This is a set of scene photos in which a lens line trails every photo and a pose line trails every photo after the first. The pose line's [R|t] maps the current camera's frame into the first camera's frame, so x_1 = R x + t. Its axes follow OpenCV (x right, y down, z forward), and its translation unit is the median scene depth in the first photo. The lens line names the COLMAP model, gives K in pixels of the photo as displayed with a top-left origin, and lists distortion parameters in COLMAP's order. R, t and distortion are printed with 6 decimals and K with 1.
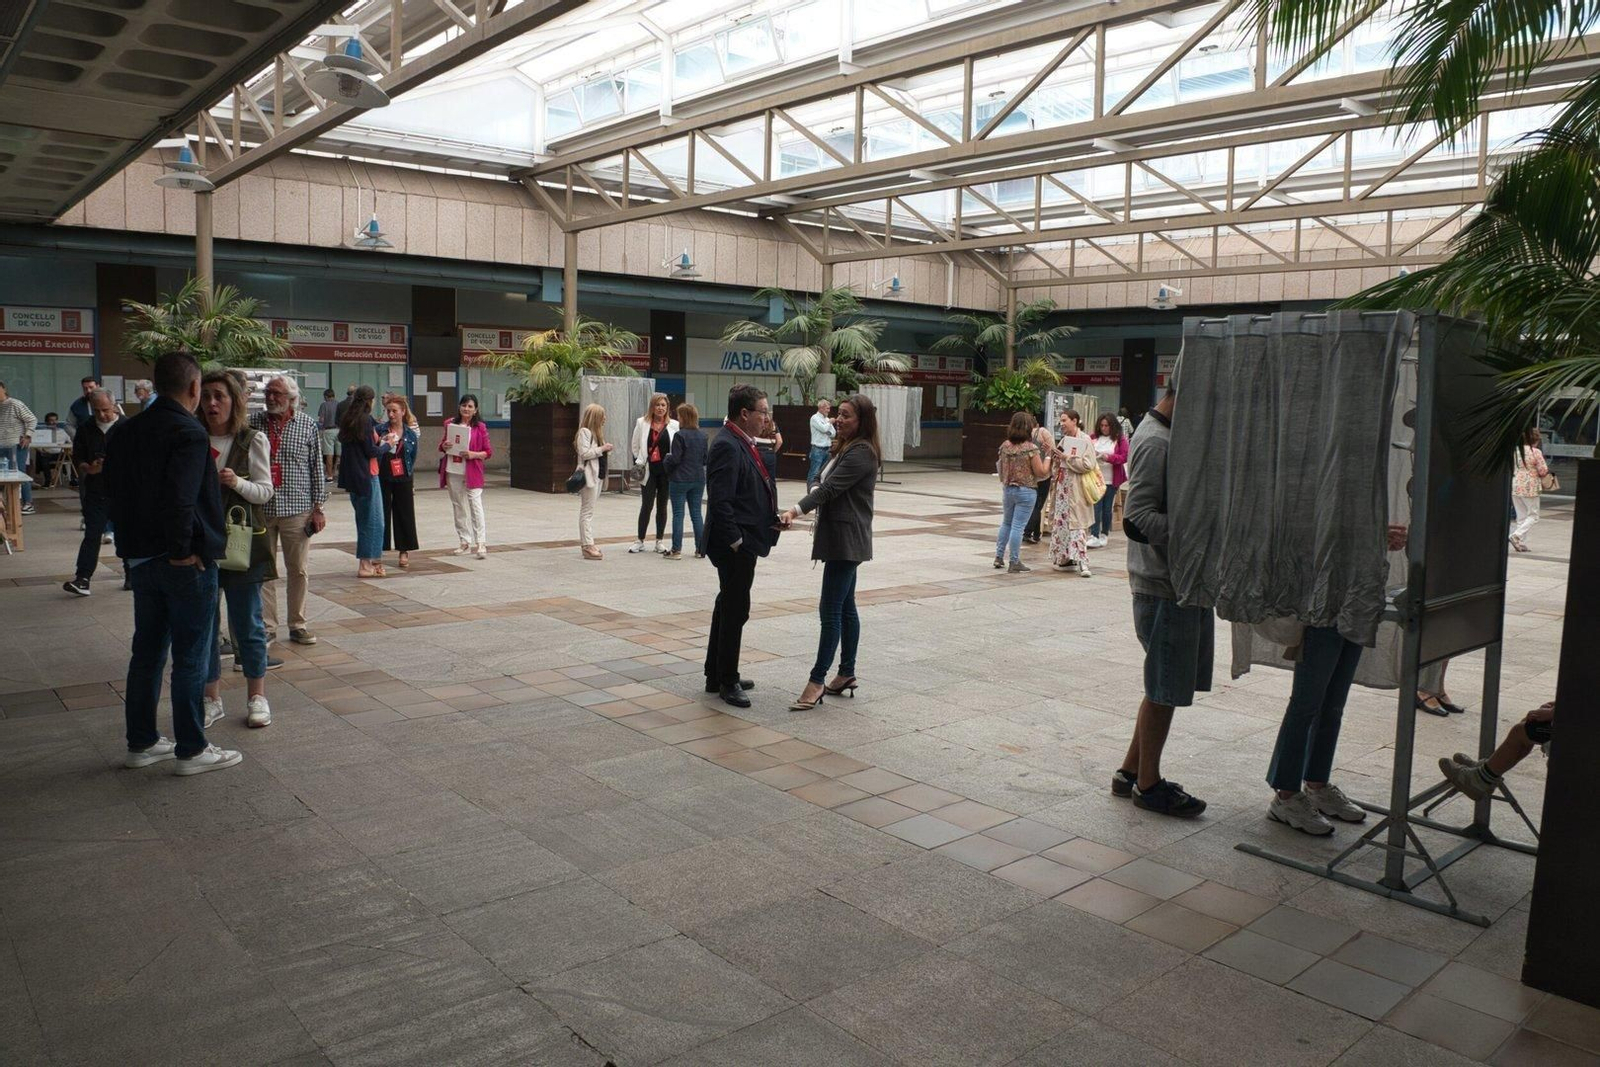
lens RADIAL K [[1111.6, 0, 773.5], [0, 1111.6, 531.0], [0, 0, 1]] dist [-0.087492, 0.000497]
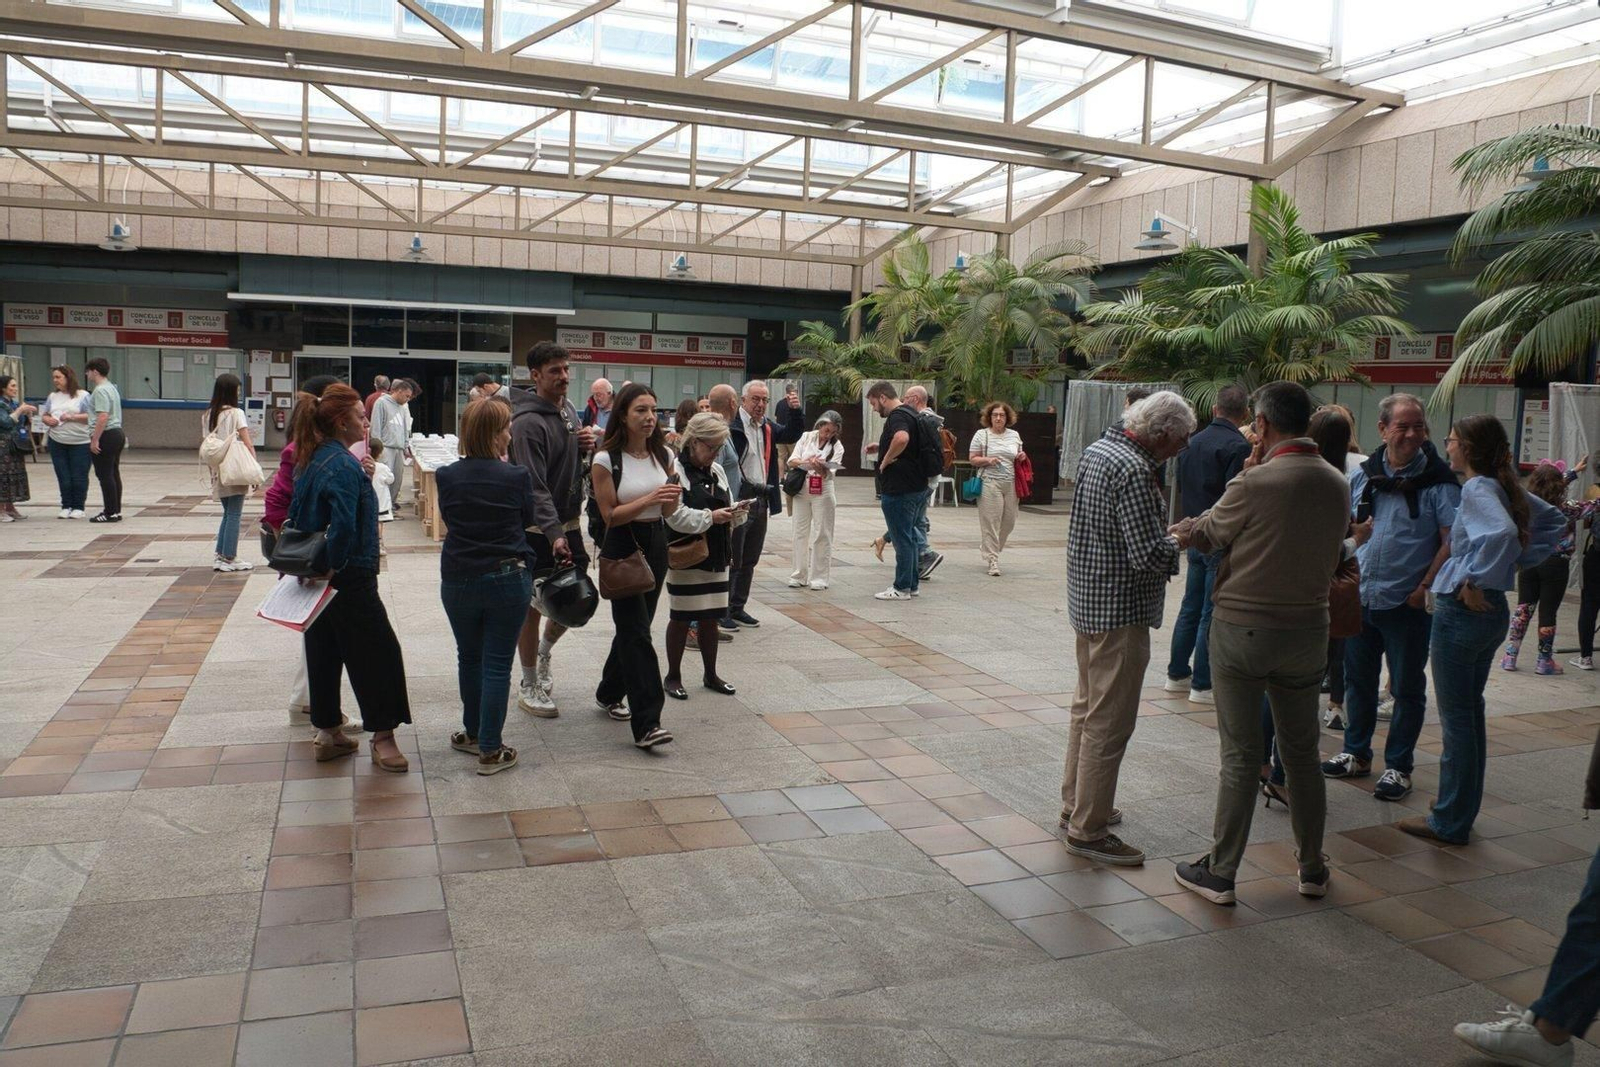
lens RADIAL K [[1111.6, 0, 773.5], [0, 1111.6, 531.0], [0, 0, 1]] dist [-0.087492, 0.000497]
pose [[0.330330, -0.125373, 0.935502, -0.361365], [0.081489, 0.991226, 0.104066, -0.054754], [-0.940341, 0.041857, 0.337648, 0.402361]]
